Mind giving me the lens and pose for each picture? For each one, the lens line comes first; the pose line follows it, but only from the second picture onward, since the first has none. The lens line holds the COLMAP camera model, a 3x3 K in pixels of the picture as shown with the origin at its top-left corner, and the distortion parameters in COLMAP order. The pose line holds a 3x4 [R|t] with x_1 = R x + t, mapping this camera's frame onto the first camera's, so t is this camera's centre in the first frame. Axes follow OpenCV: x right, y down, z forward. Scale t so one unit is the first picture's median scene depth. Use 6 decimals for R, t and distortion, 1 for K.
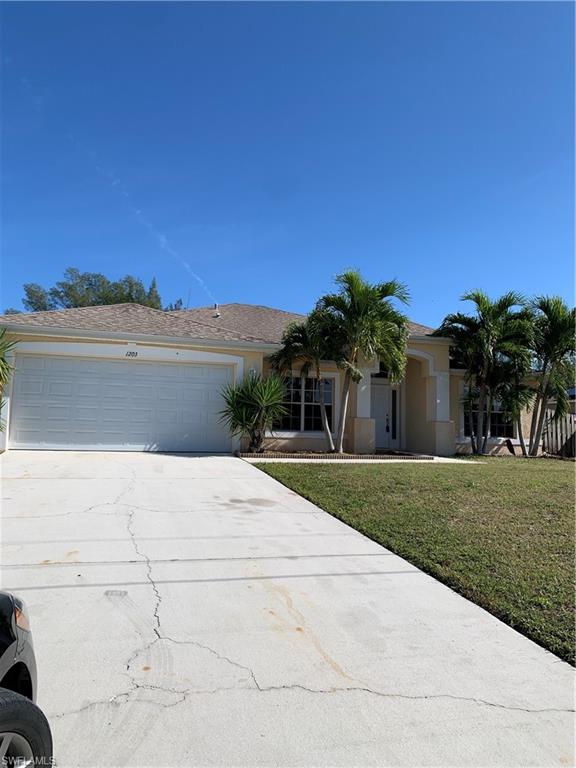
lens RADIAL K [[592.3, 0, 288.4], [0, 592.3, 383.0], [0, 0, 1]] dist [0.033386, -0.027410]
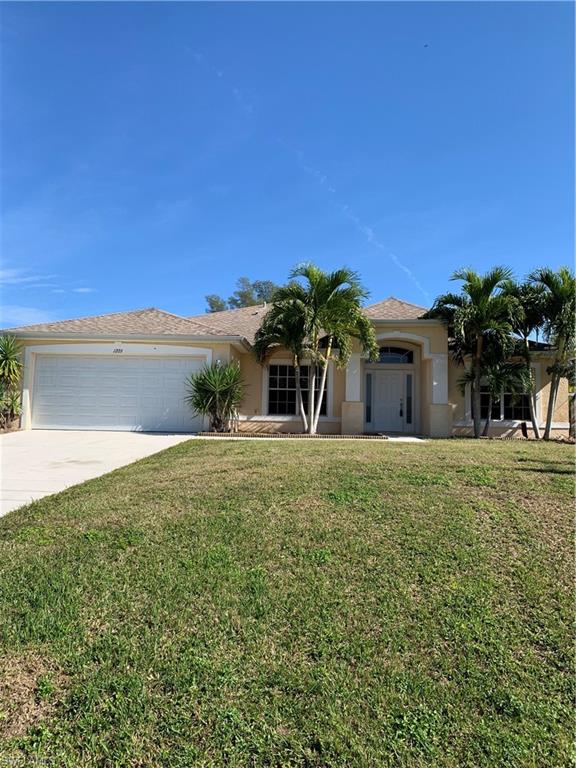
lens RADIAL K [[592.3, 0, 286.9], [0, 592.3, 384.5], [0, 0, 1]] dist [0.033386, -0.027410]
pose [[0.941670, -0.029804, -0.335215, 0.372377], [0.032747, 0.999459, 0.003130, 0.021832], [0.334940, -0.013924, 0.942136, -0.020039]]
